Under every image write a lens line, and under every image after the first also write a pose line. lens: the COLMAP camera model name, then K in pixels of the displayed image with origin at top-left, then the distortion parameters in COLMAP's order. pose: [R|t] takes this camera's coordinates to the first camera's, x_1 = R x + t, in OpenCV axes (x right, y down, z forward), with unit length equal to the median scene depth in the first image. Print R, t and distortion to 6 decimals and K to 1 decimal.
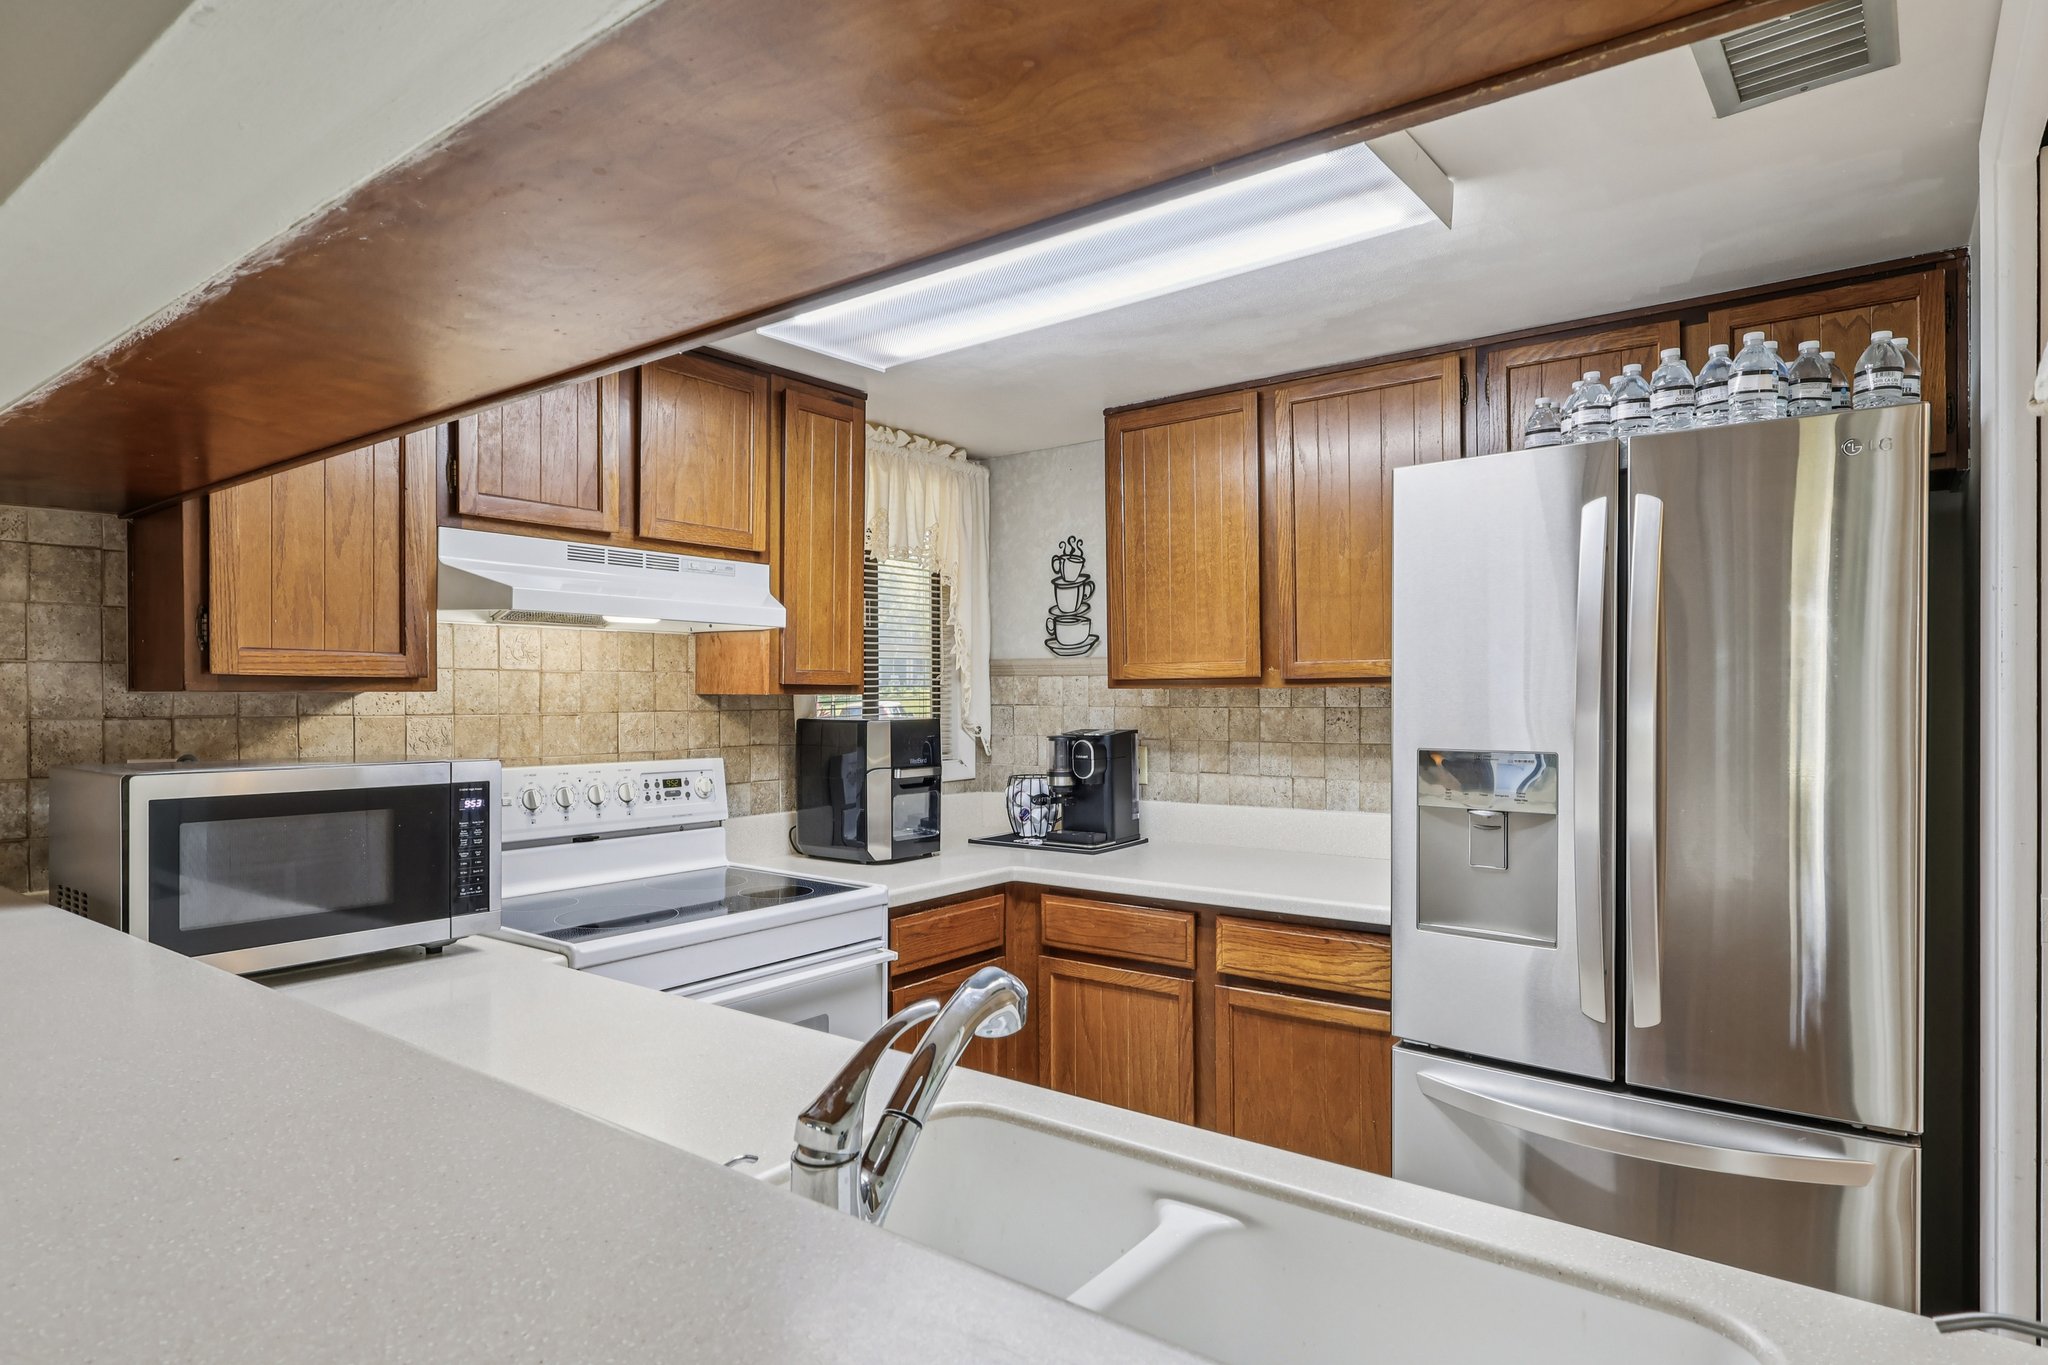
lens RADIAL K [[1145.7, 0, 1026.8], [0, 1145.7, 704.8], [0, 0, 1]] dist [0.007584, 0.000259]
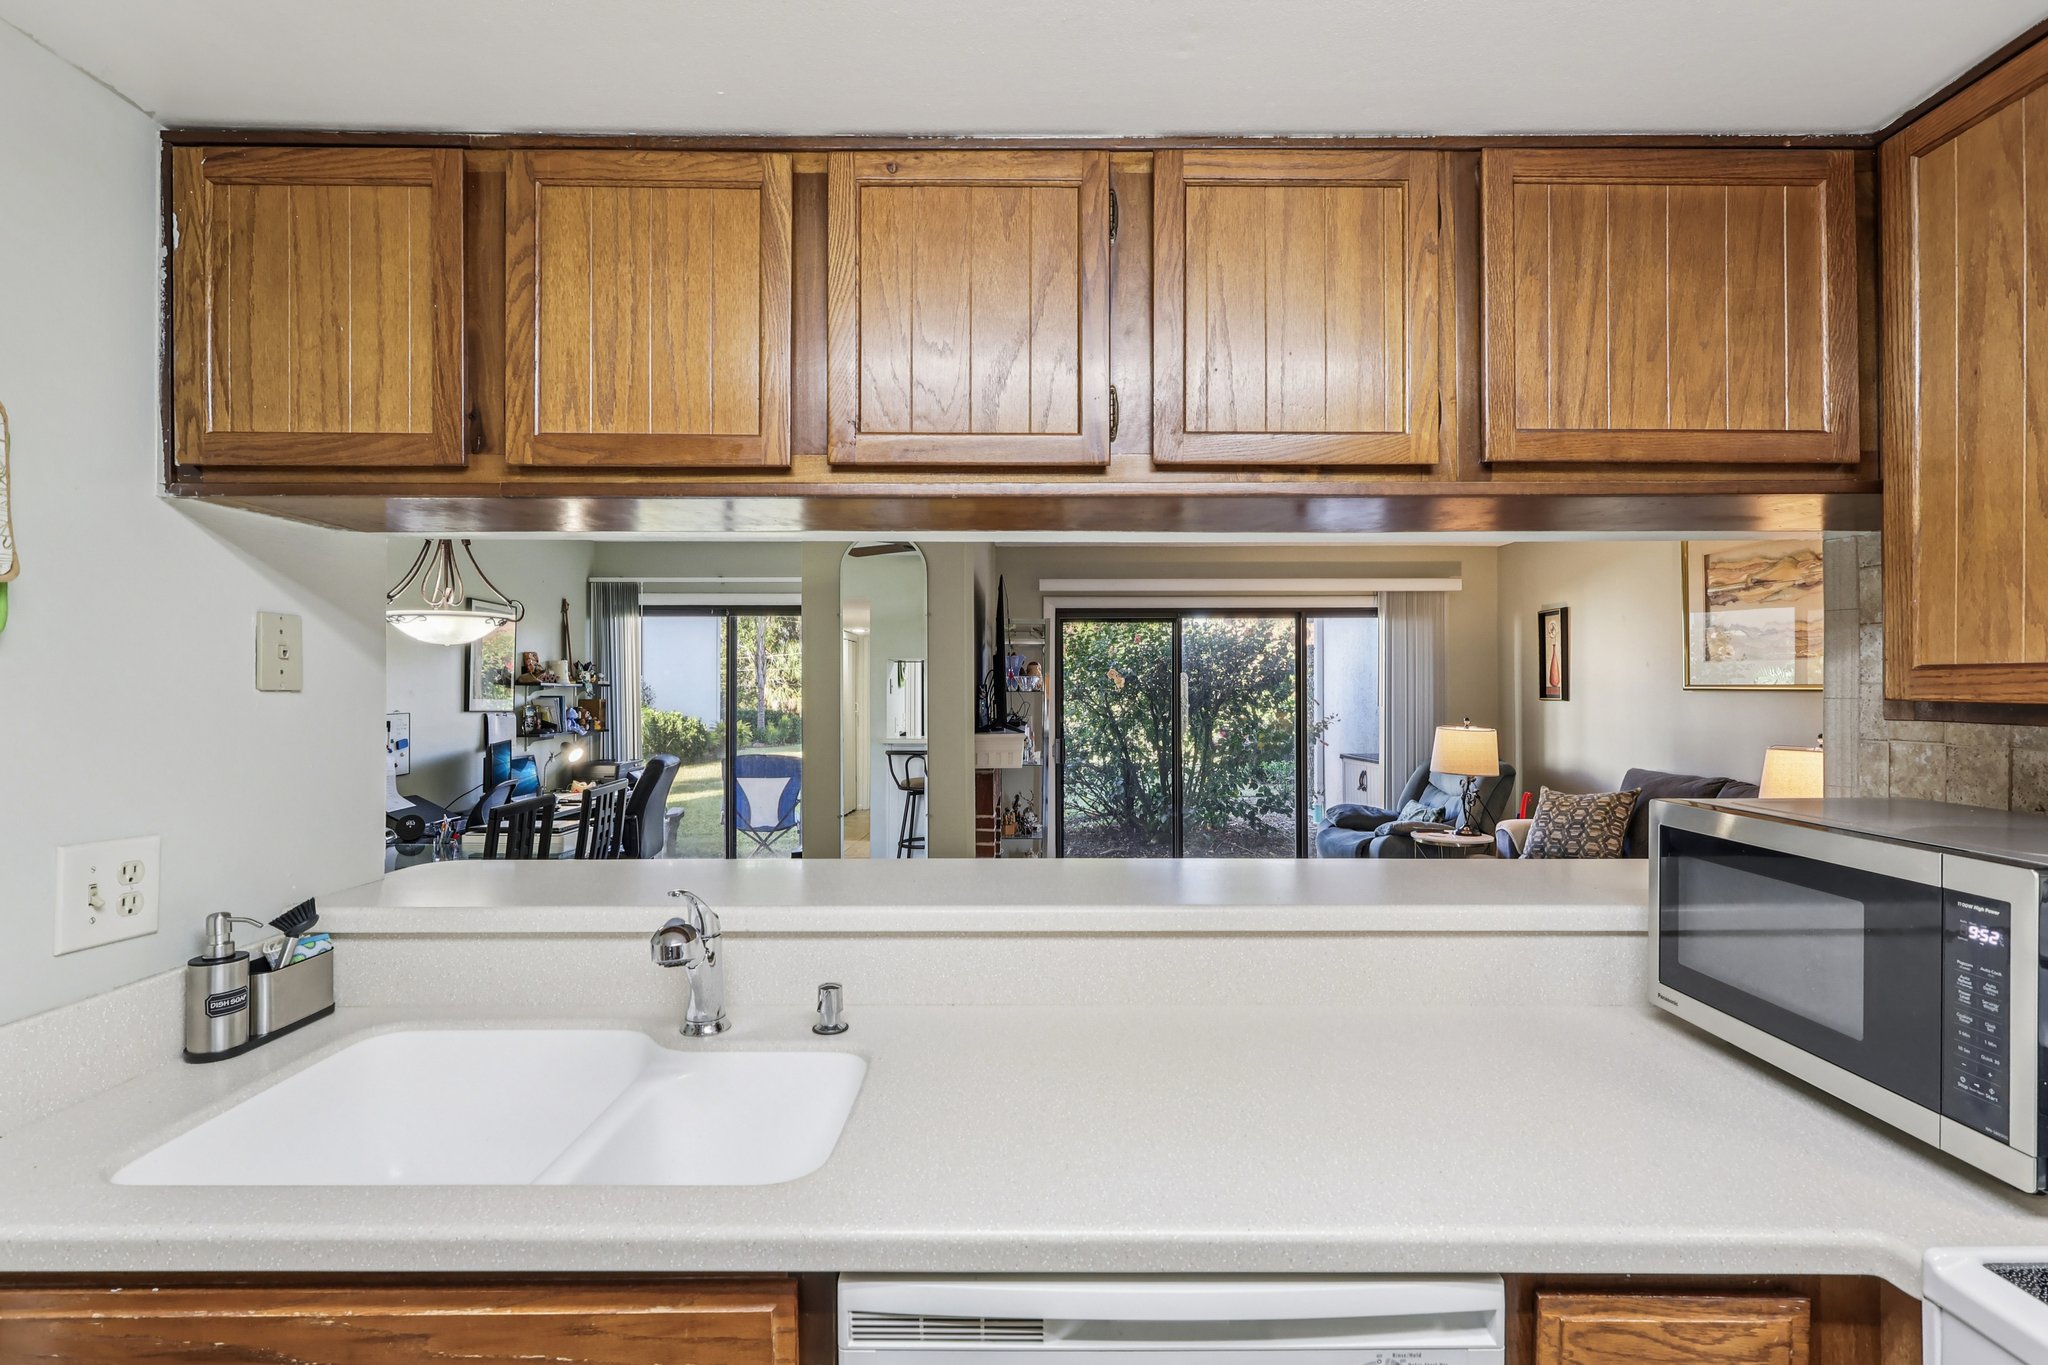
lens RADIAL K [[948.5, 0, 1030.4], [0, 948.5, 690.3], [0, 0, 1]] dist [-0.000465, -0.000352]
pose [[-0.800831, 0.007266, -0.598847, 0.116625], [0.000943, 0.999940, 0.010871, -0.027338], [0.598890, 0.008141, -0.800790, 0.766913]]
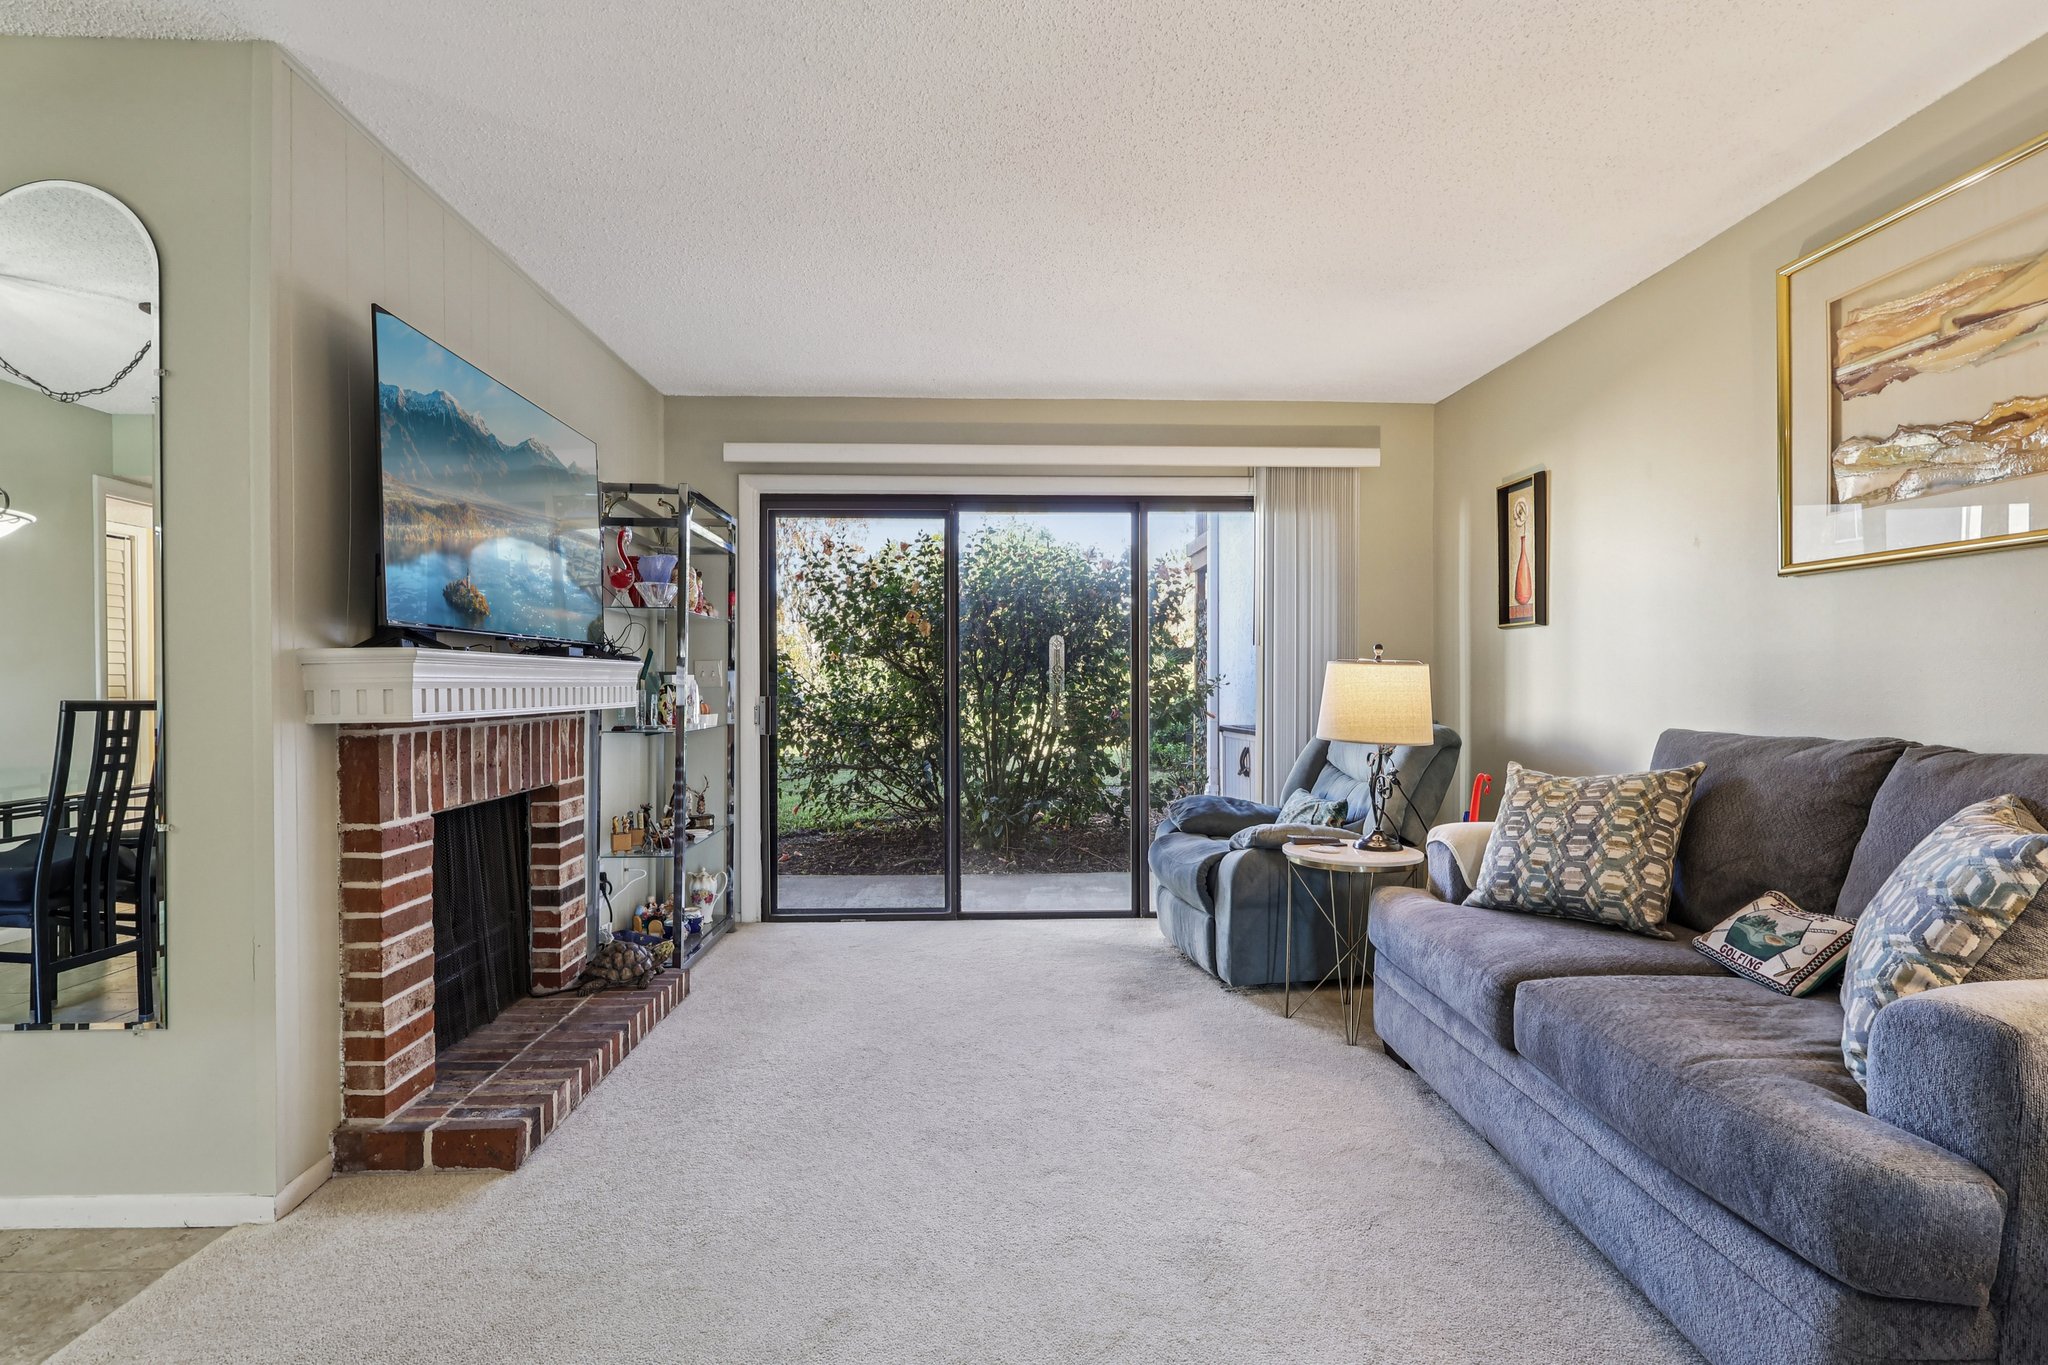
lens RADIAL K [[948.5, 0, 1020.4], [0, 948.5, 689.6], [0, 0, 1]] dist [-0.000465, -0.000352]
pose [[-0.774154, 0.010781, -0.632906, -0.731636], [-0.000782, 0.999838, 0.017987, 0.083964], [0.632997, 0.014420, -0.774020, 0.342896]]
